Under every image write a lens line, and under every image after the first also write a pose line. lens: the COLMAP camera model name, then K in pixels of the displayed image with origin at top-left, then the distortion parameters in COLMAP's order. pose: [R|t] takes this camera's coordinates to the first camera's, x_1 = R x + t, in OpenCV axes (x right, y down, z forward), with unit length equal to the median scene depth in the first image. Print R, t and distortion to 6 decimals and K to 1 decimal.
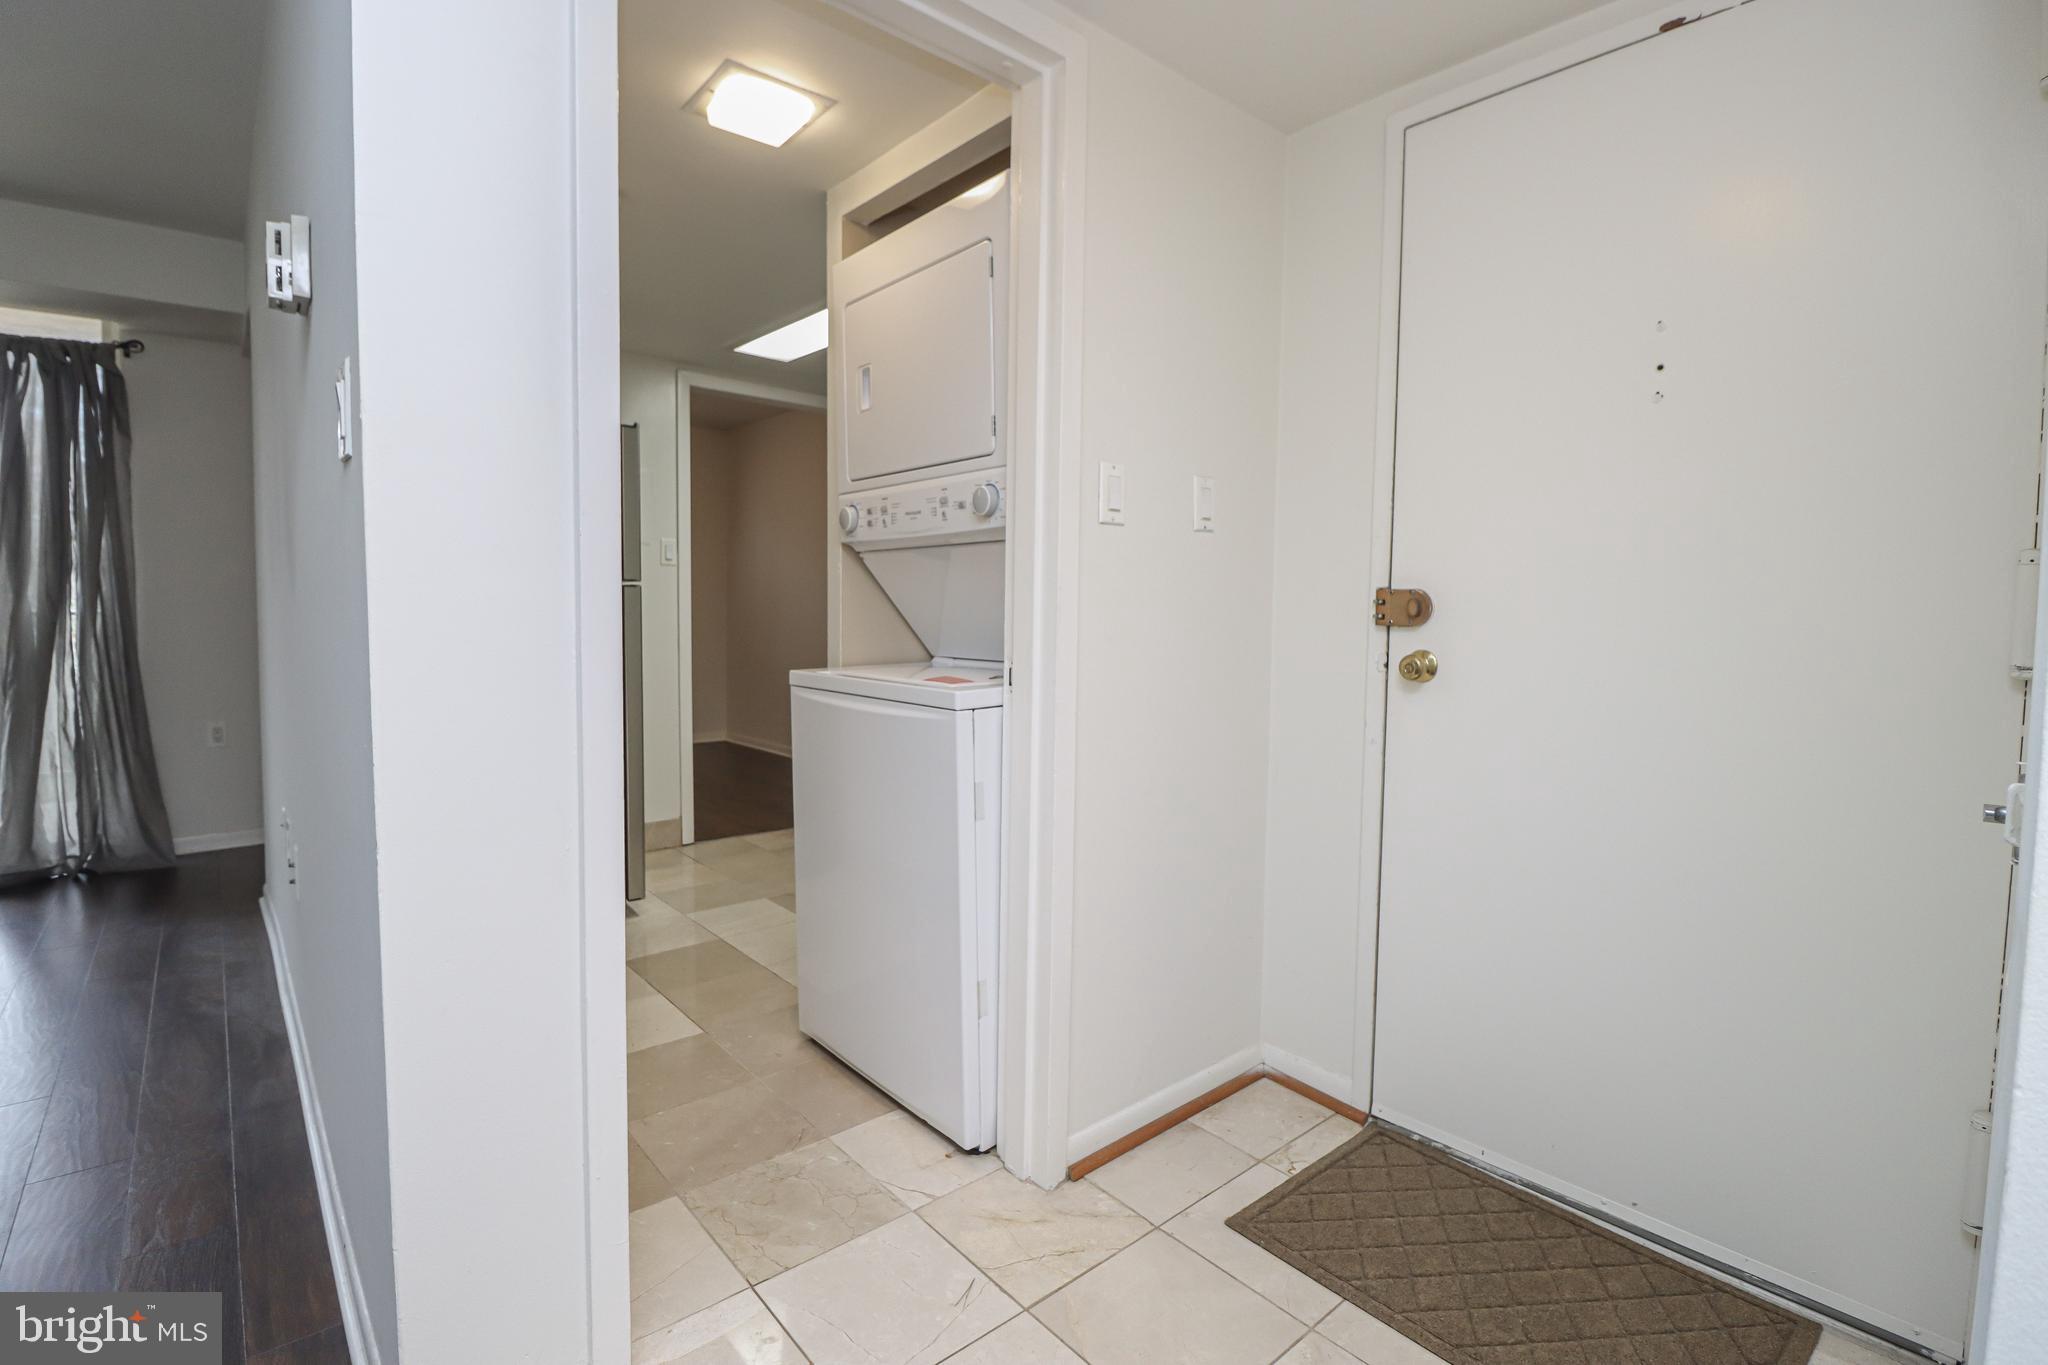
lens RADIAL K [[939.4, 0, 984.2], [0, 939.4, 663.5], [0, 0, 1]] dist [-0.000738, -0.010045]
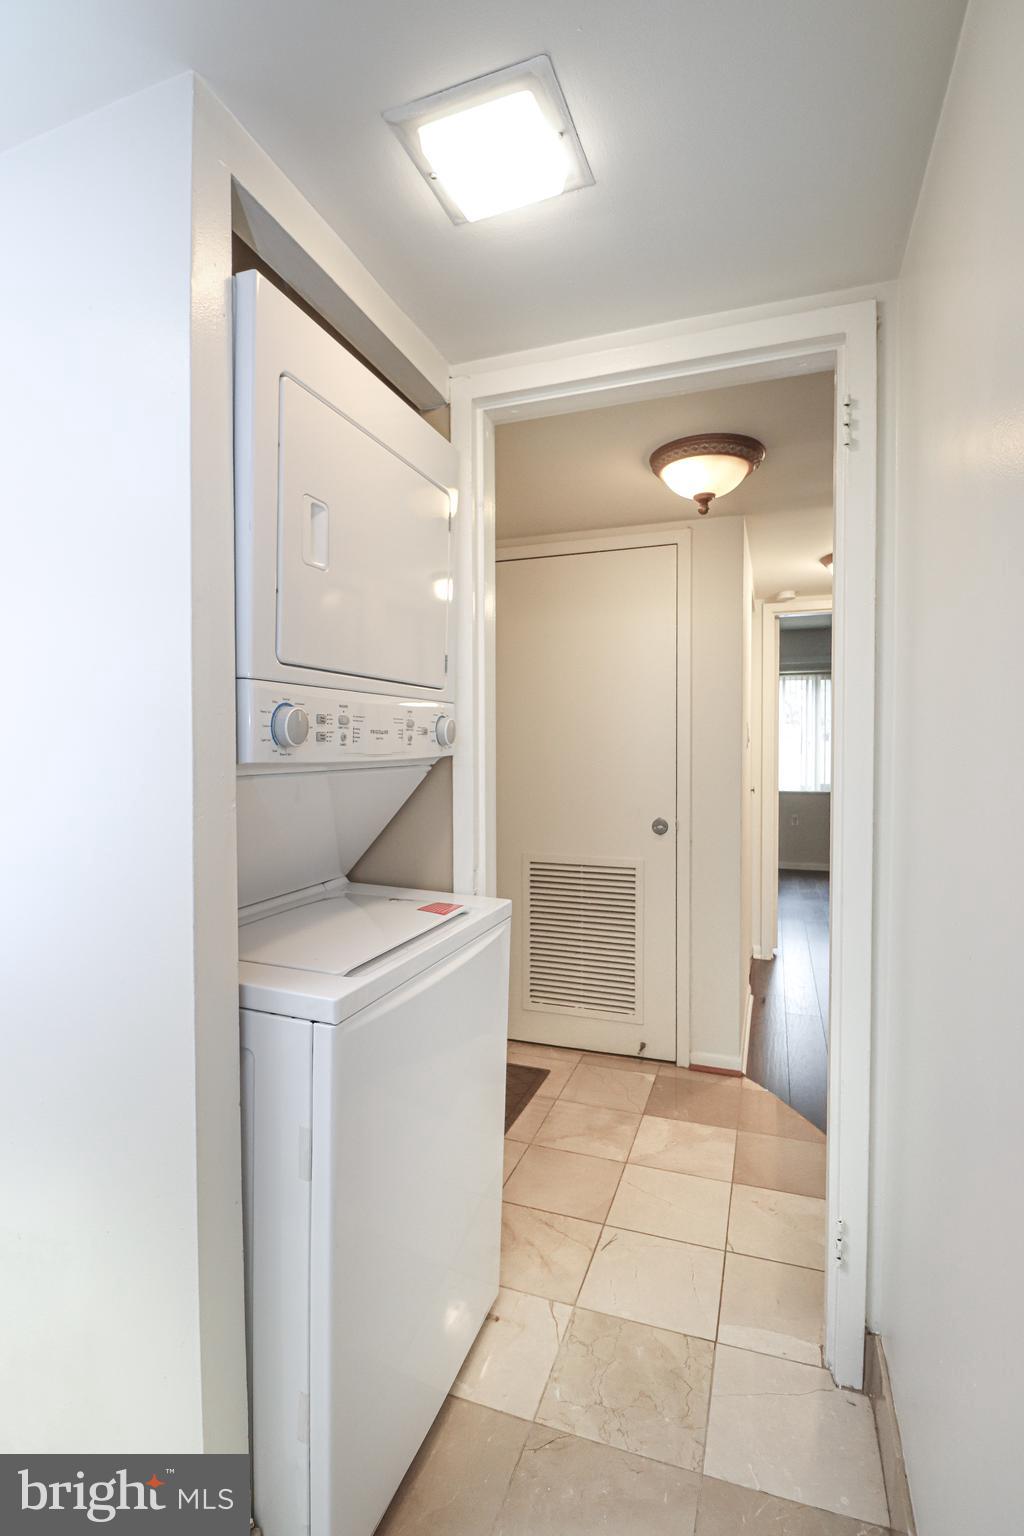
lens RADIAL K [[720.6, 0, 530.7], [0, 720.6, 771.6], [0, 0, 1]] dist [0.003569, -0.012486]
pose [[-0.521575, -0.038117, 0.852354, -0.718610], [0.045404, 0.996346, 0.072340, -0.173530], [-0.851997, 0.076431, -0.517938, 1.278450]]
